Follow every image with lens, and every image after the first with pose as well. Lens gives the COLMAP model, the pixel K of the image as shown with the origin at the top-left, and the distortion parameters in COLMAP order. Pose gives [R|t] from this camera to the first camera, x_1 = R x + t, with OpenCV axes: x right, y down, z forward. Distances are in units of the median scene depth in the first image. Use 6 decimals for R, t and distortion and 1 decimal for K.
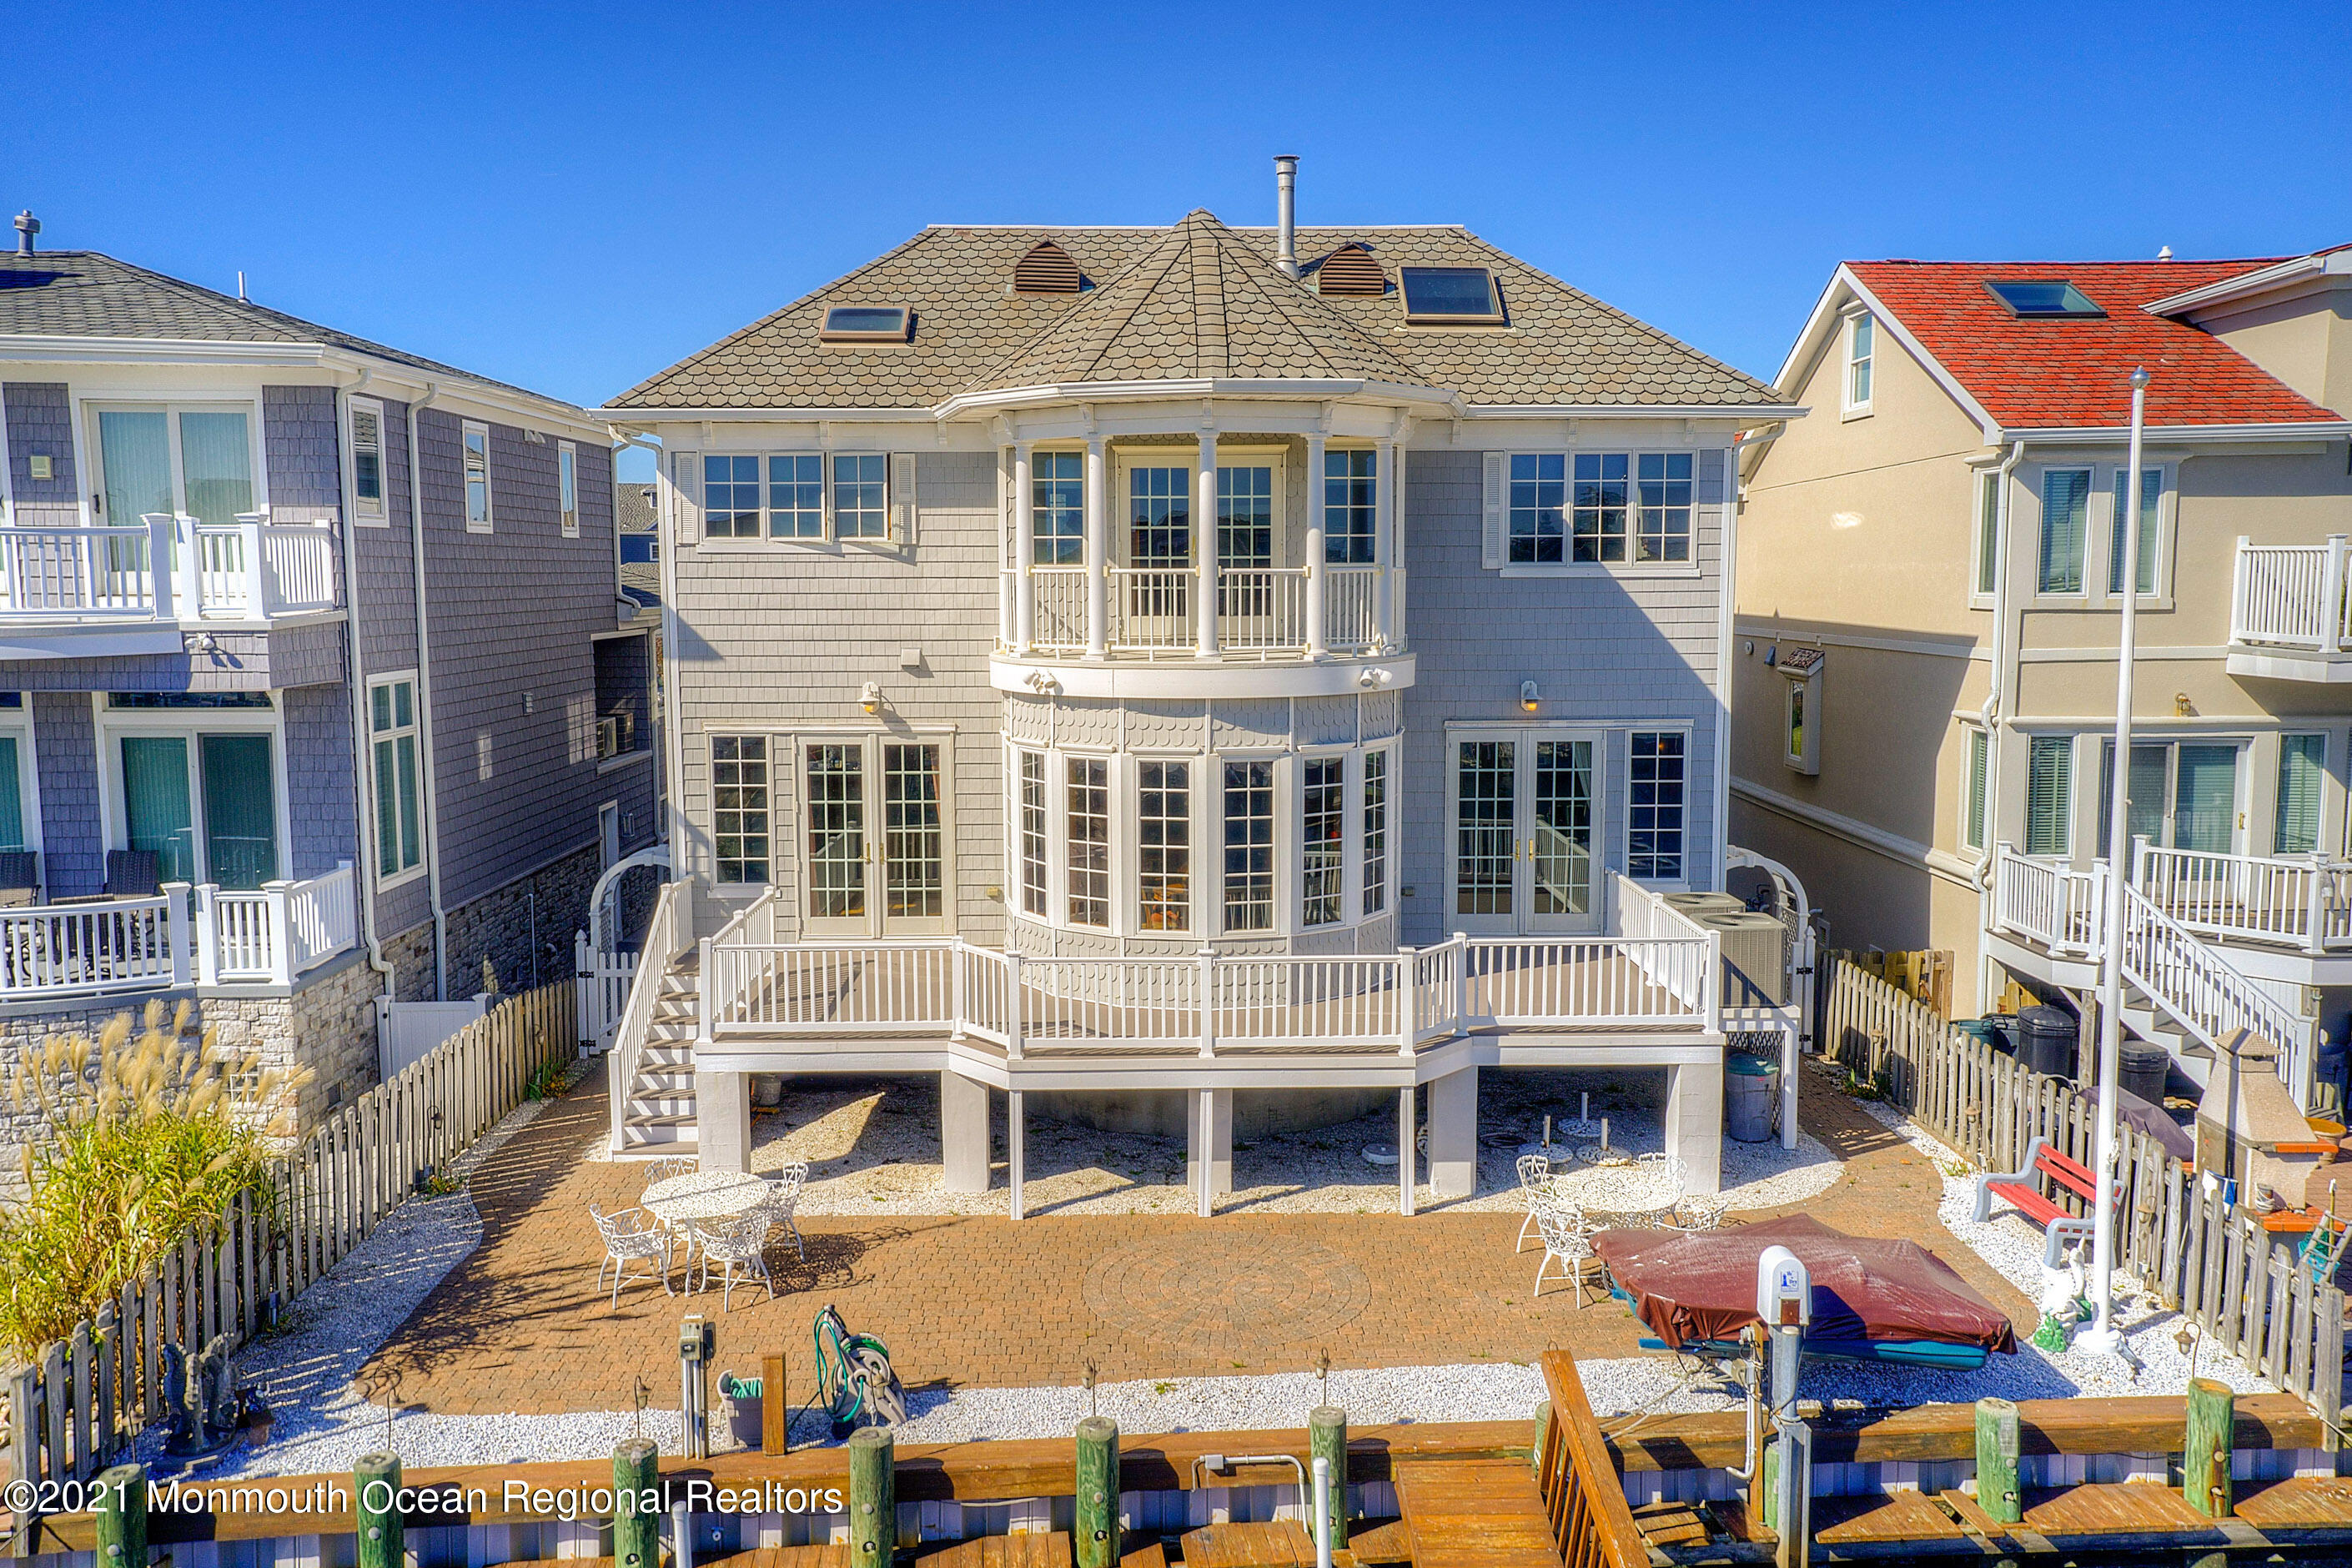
lens RADIAL K [[1764.5, 0, 1176.0], [0, 1764.5, 784.0], [0, 0, 1]] dist [0.012564, 0.001088]
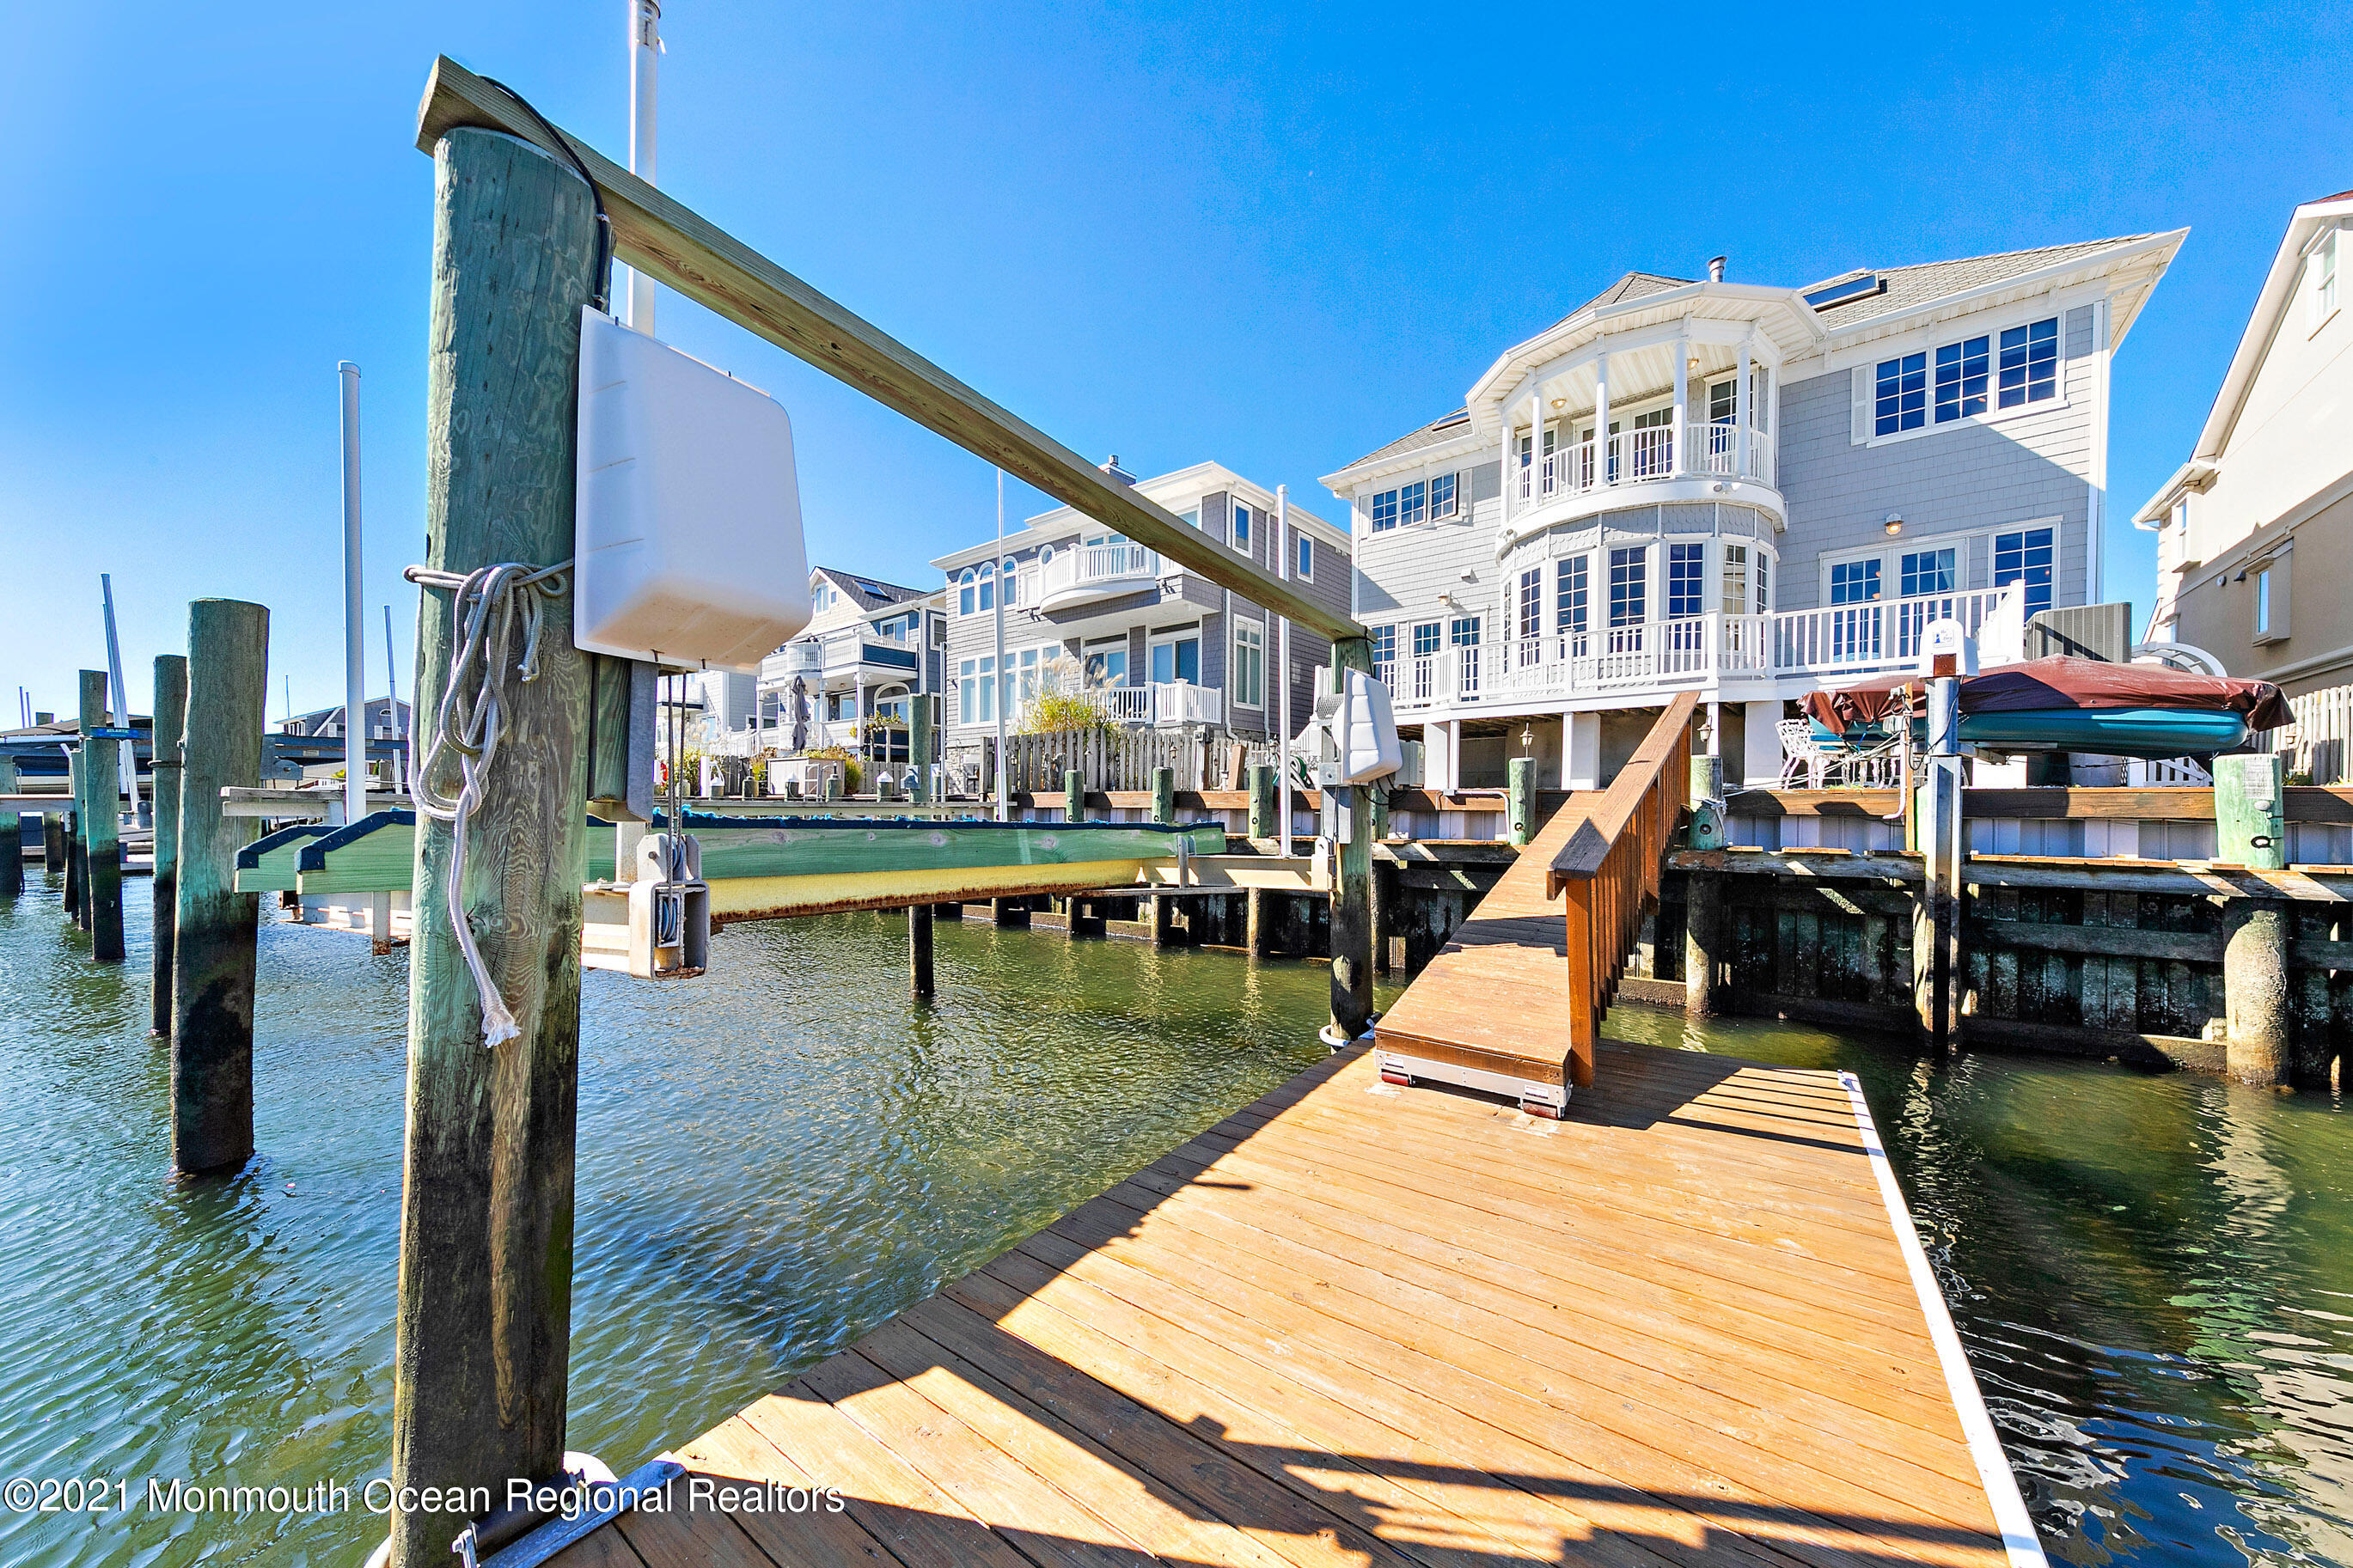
lens RADIAL K [[785.2, 0, 1181.6], [0, 785.2, 788.2], [0, 0, 1]] dist [0.004101, -0.000128]
pose [[0.776766, 0.014252, -0.629628, 0.158644], [-0.071868, 0.995219, -0.066135, 0.250753], [0.625675, 0.096622, 0.774077, 0.162480]]
